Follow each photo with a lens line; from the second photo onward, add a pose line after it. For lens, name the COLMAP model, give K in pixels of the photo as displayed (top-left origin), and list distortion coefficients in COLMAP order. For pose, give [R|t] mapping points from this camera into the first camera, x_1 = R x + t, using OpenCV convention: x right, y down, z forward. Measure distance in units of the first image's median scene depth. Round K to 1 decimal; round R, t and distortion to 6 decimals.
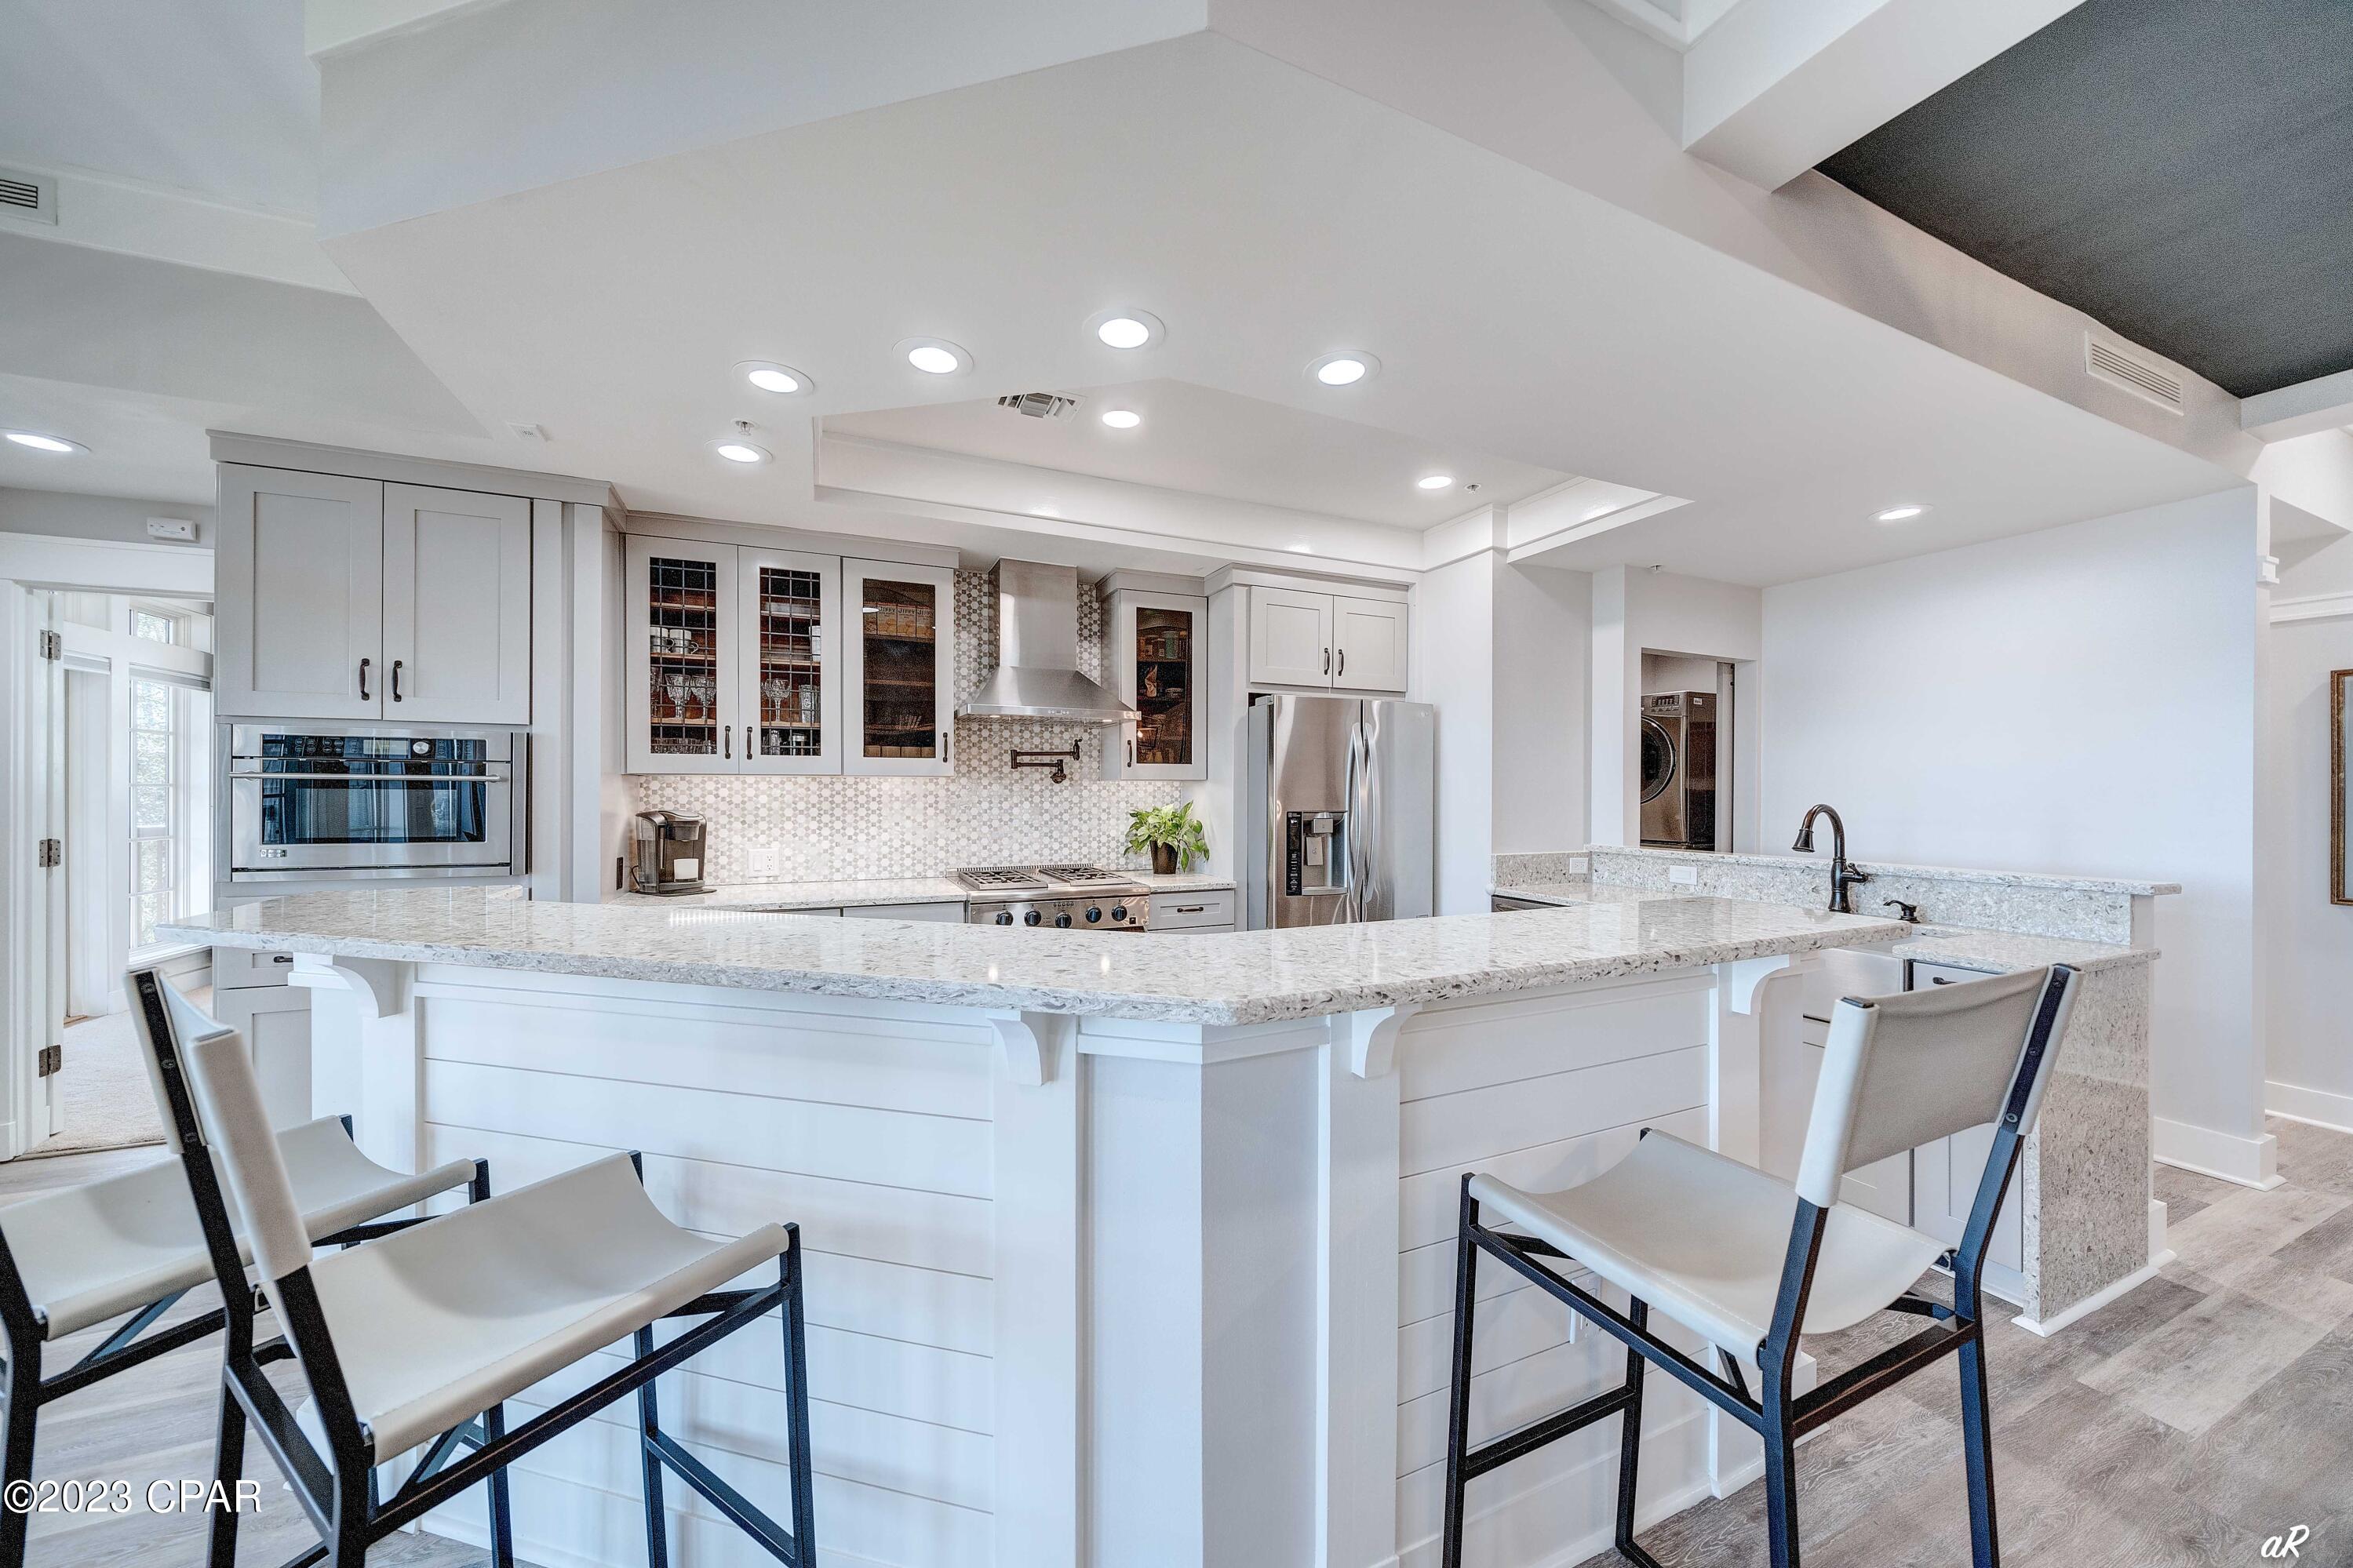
lens RADIAL K [[800.5, 0, 1169.8], [0, 800.5, 793.5], [0, 0, 1]] dist [-0.005020, -0.000231]
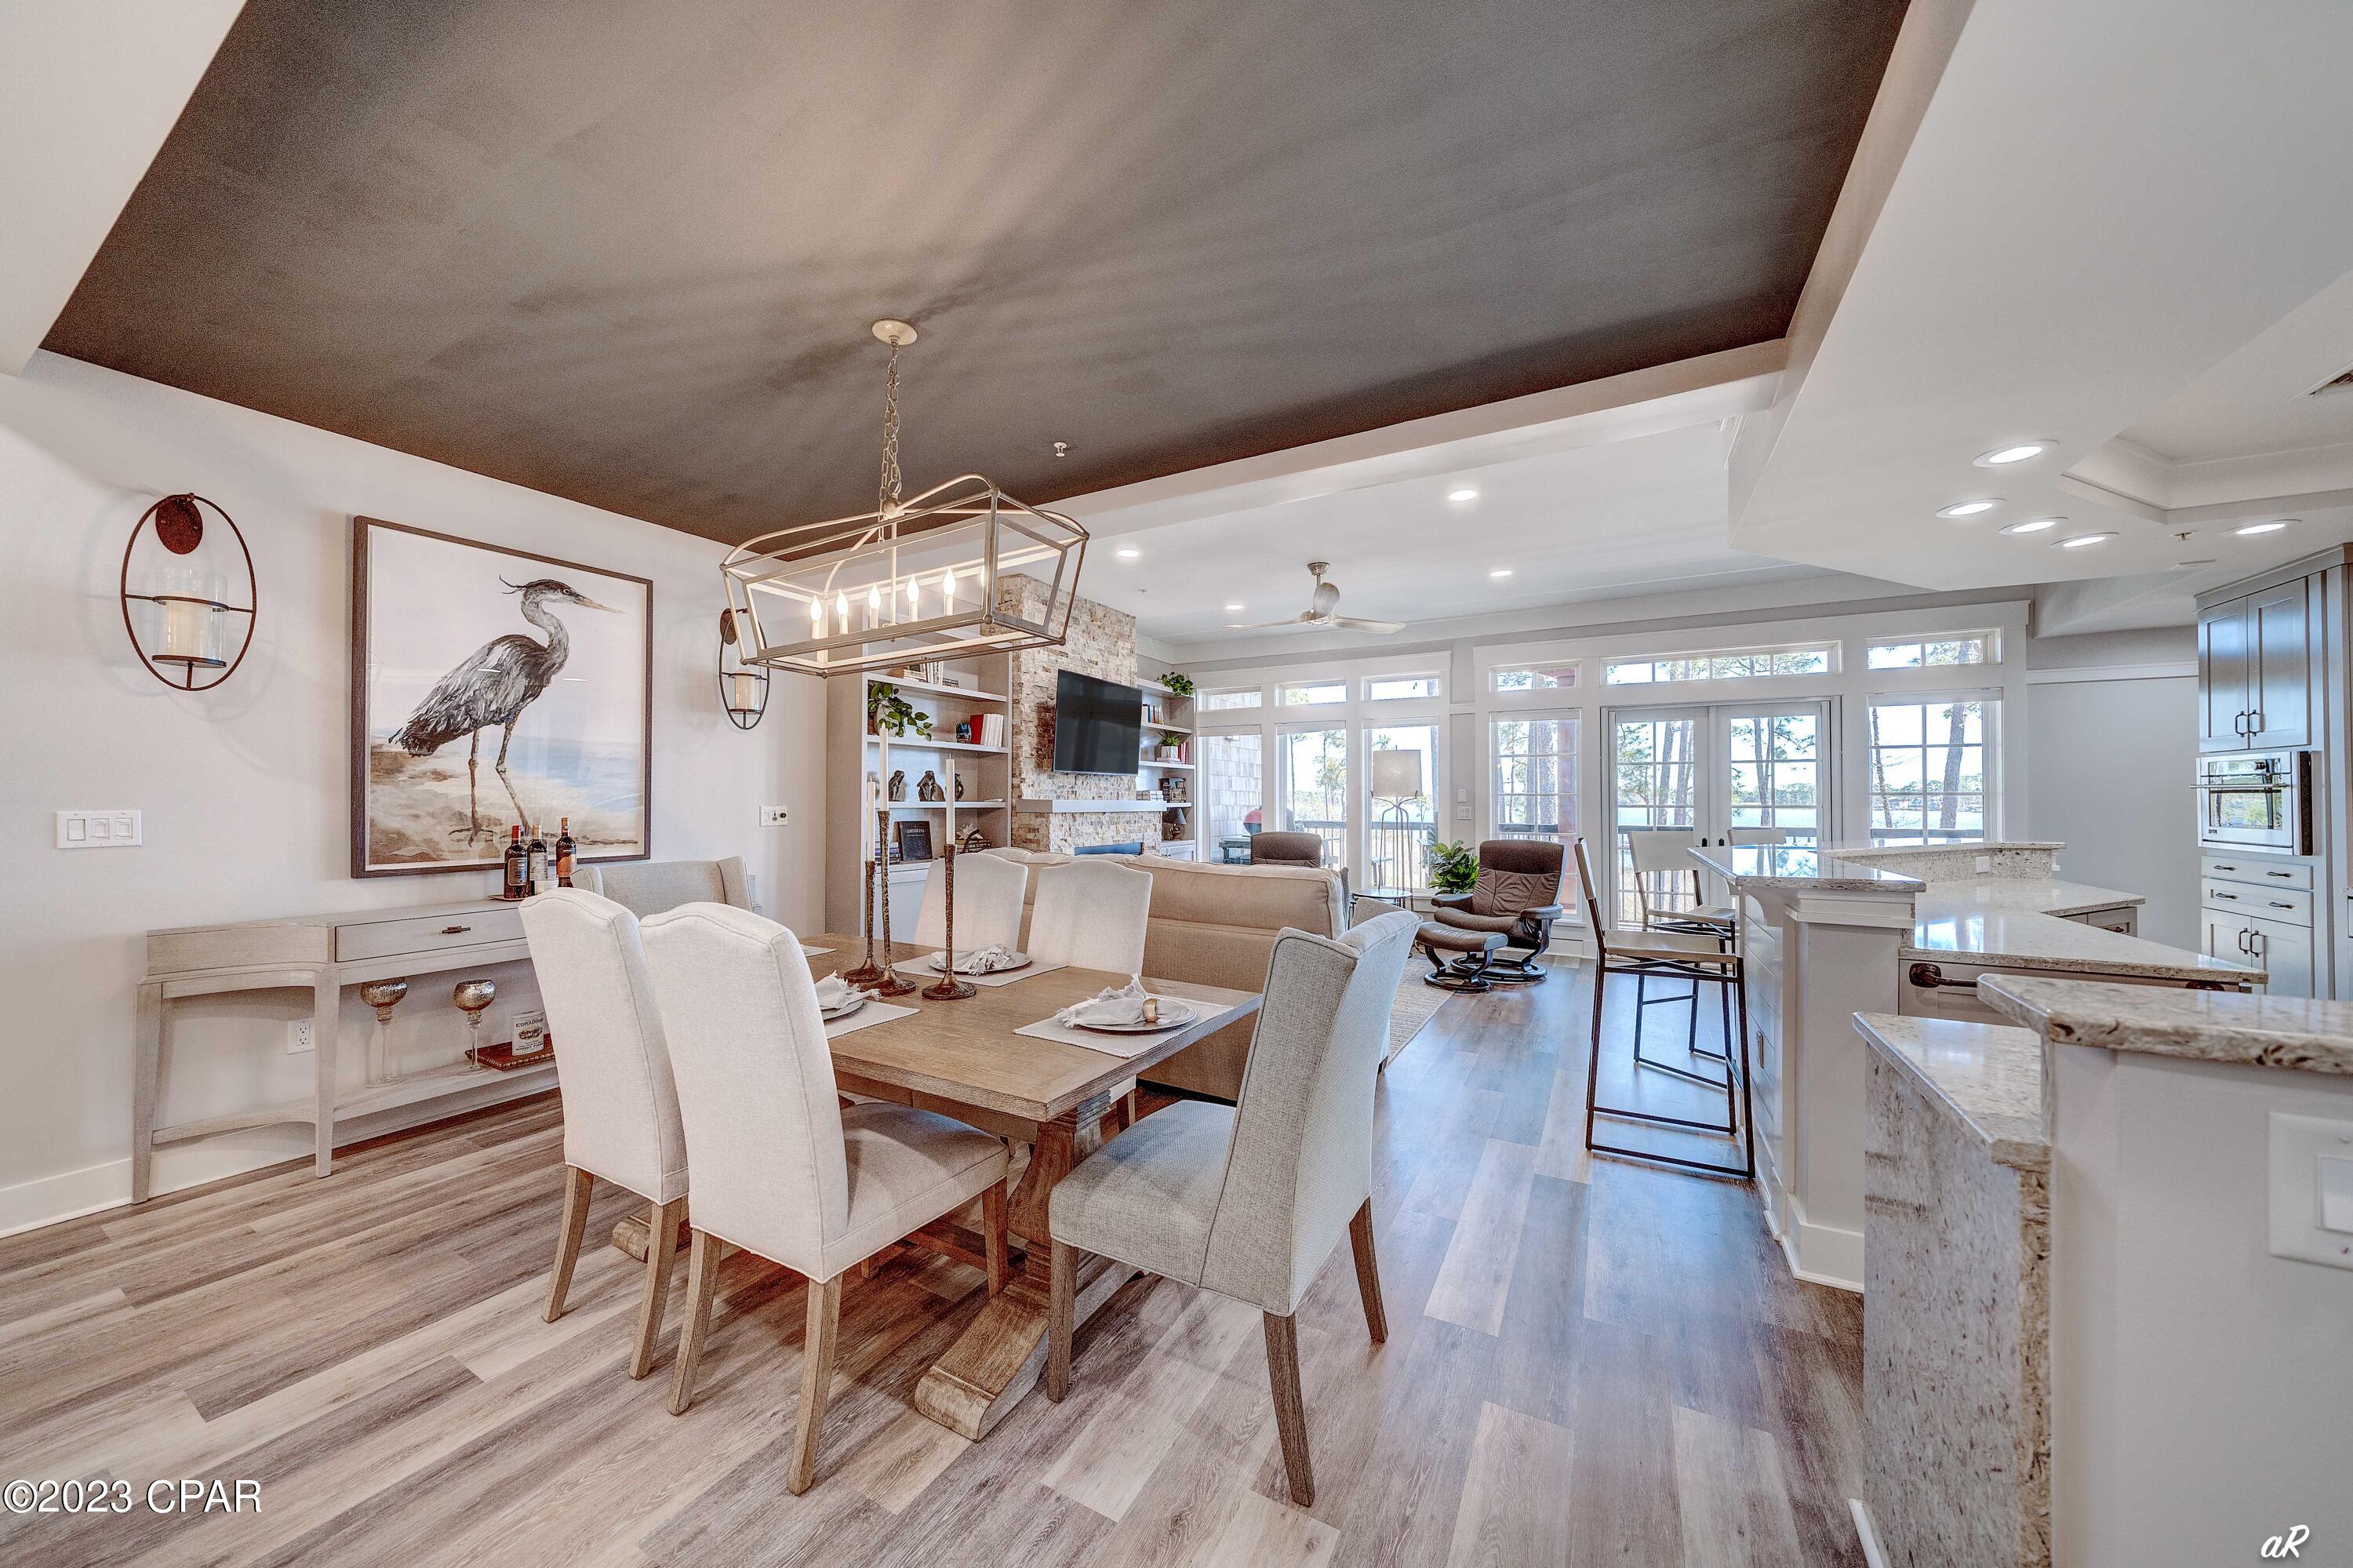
lens RADIAL K [[803.6, 0, 1166.7], [0, 803.6, 791.2], [0, 0, 1]] dist [-0.012227, -0.000127]
pose [[-0.794794, -0.012170, -0.606757, 1.130104], [-0.005884, 0.999906, -0.012348, 0.015048], [0.606850, -0.006244, -0.794792, 0.657882]]
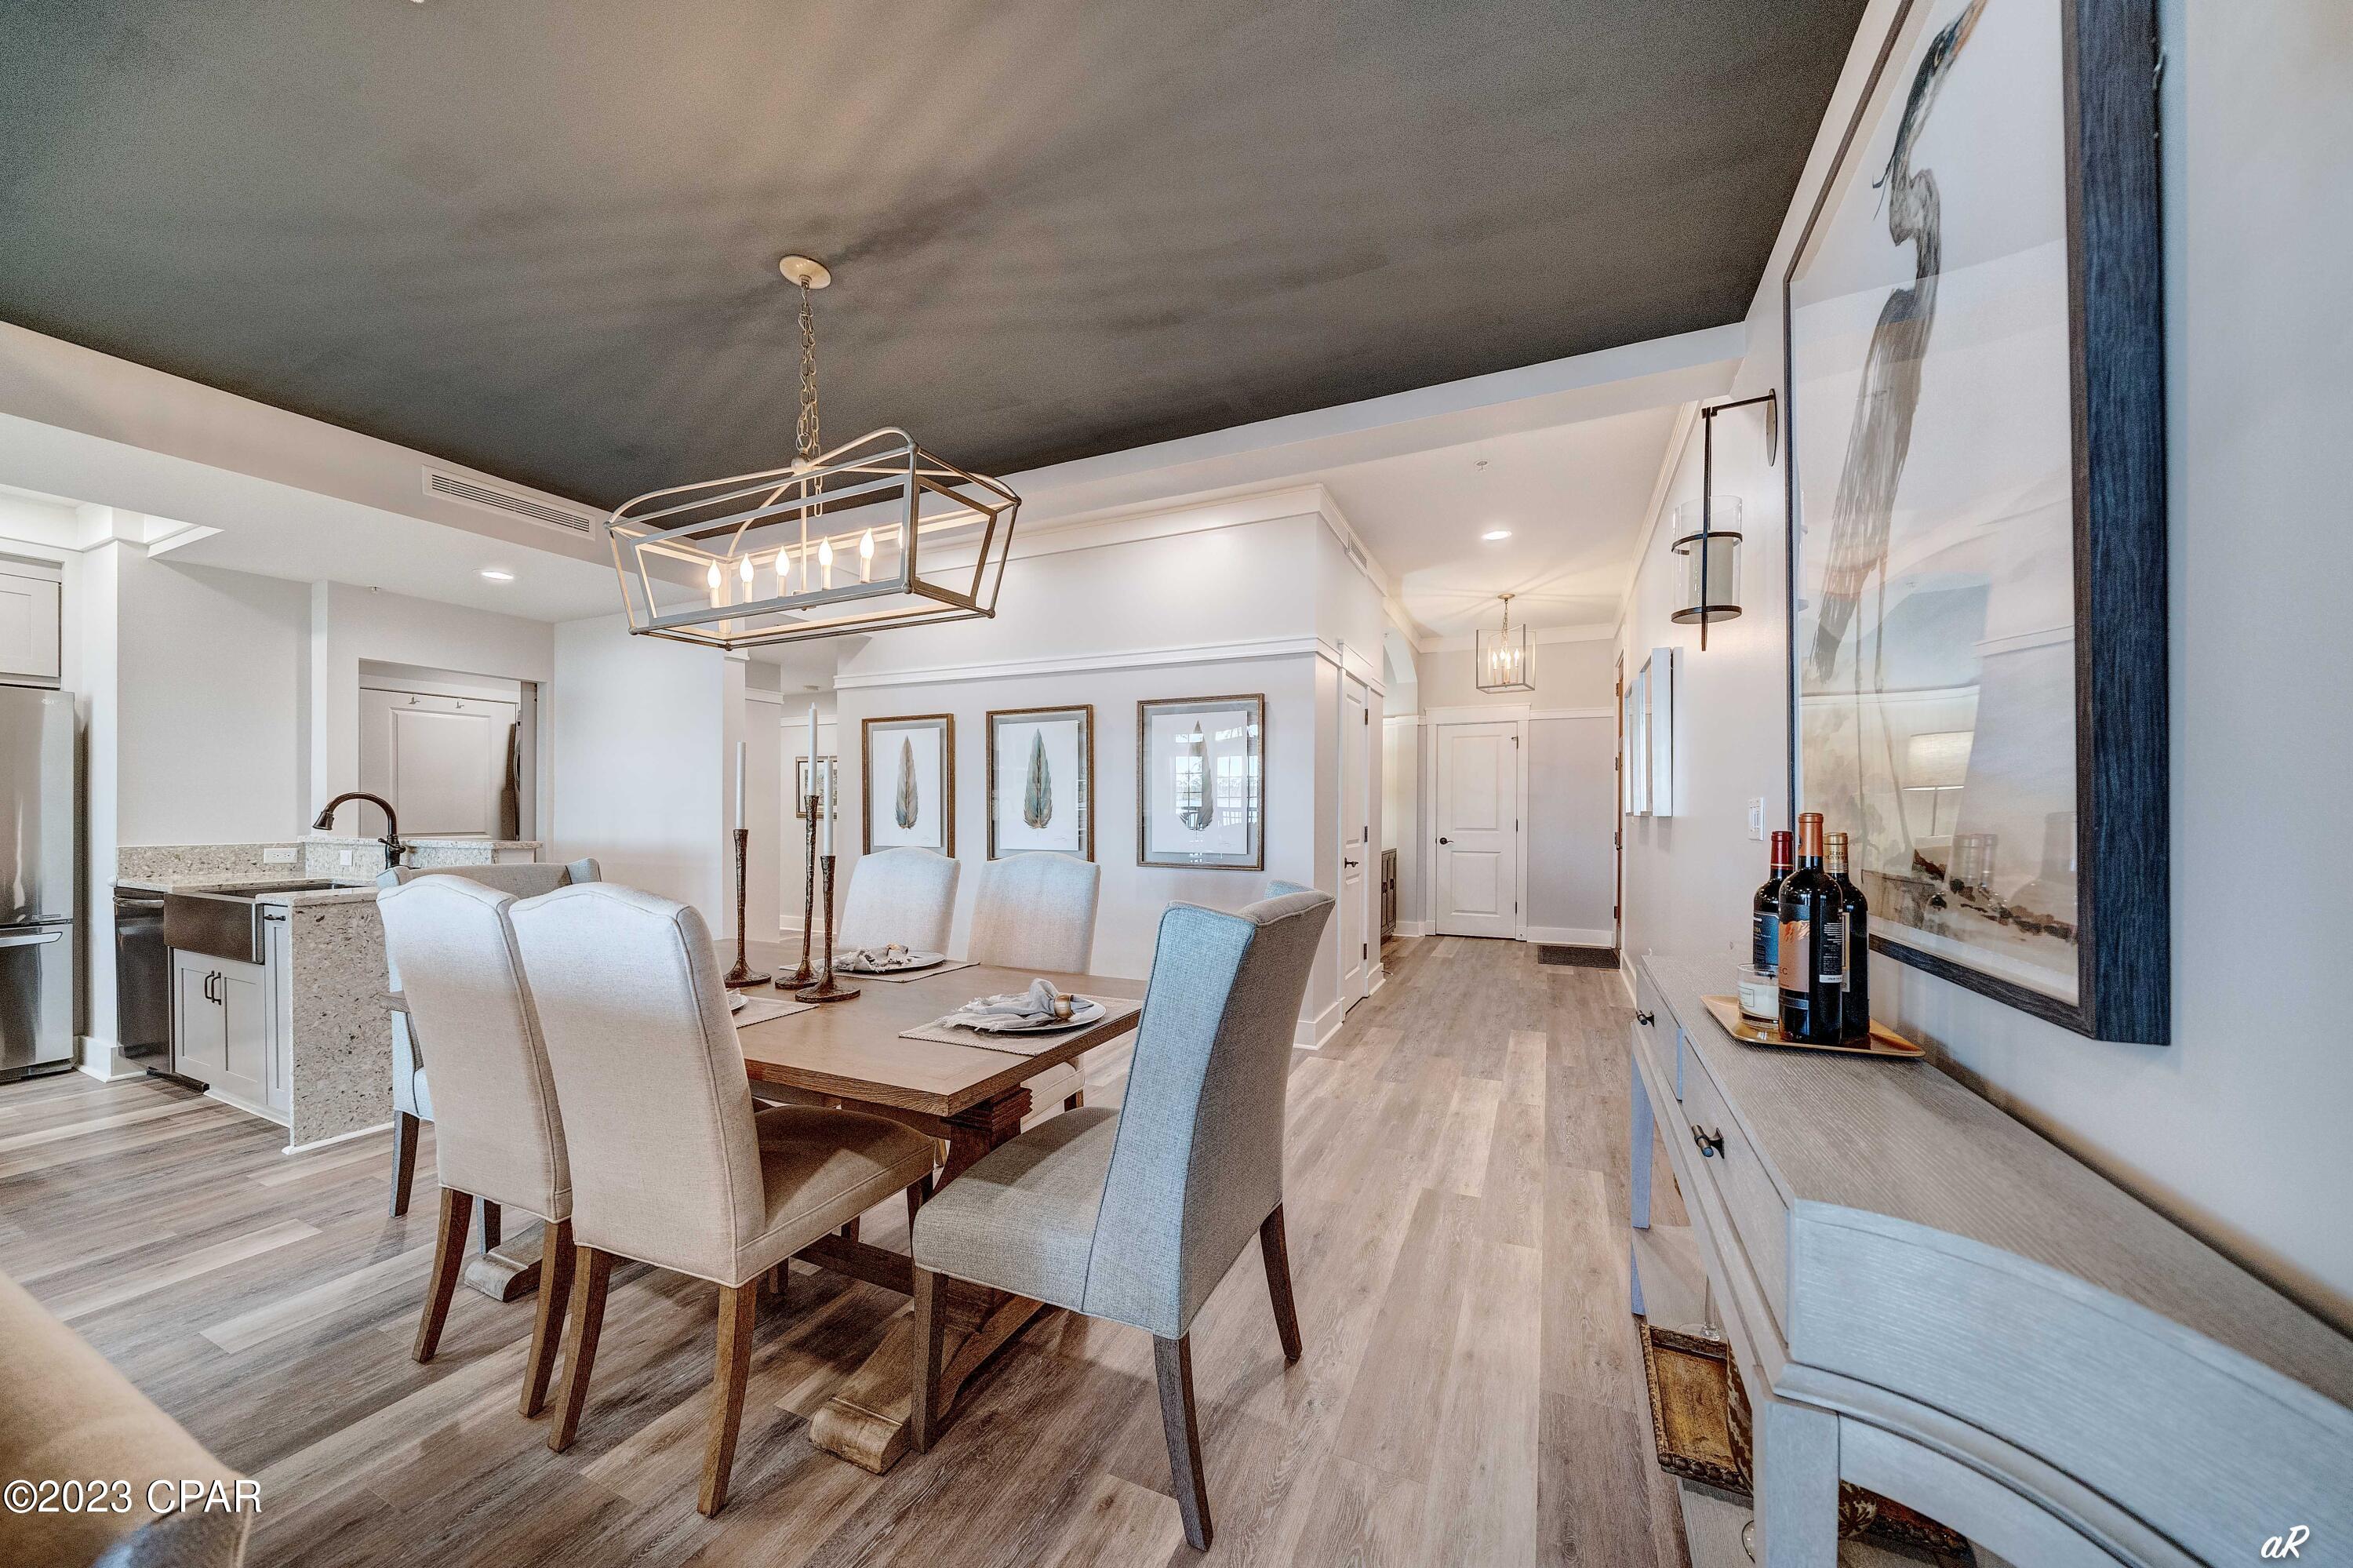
lens RADIAL K [[810.6, 0, 1160.3], [0, 810.6, 814.2], [0, 0, 1]] dist [0.000816, -0.000052]
pose [[0.748618, -0.006101, 0.662974, 0.716275], [0.003537, 0.999980, 0.005209, 0.035405], [-0.662992, -0.001554, 0.748625, -0.628196]]
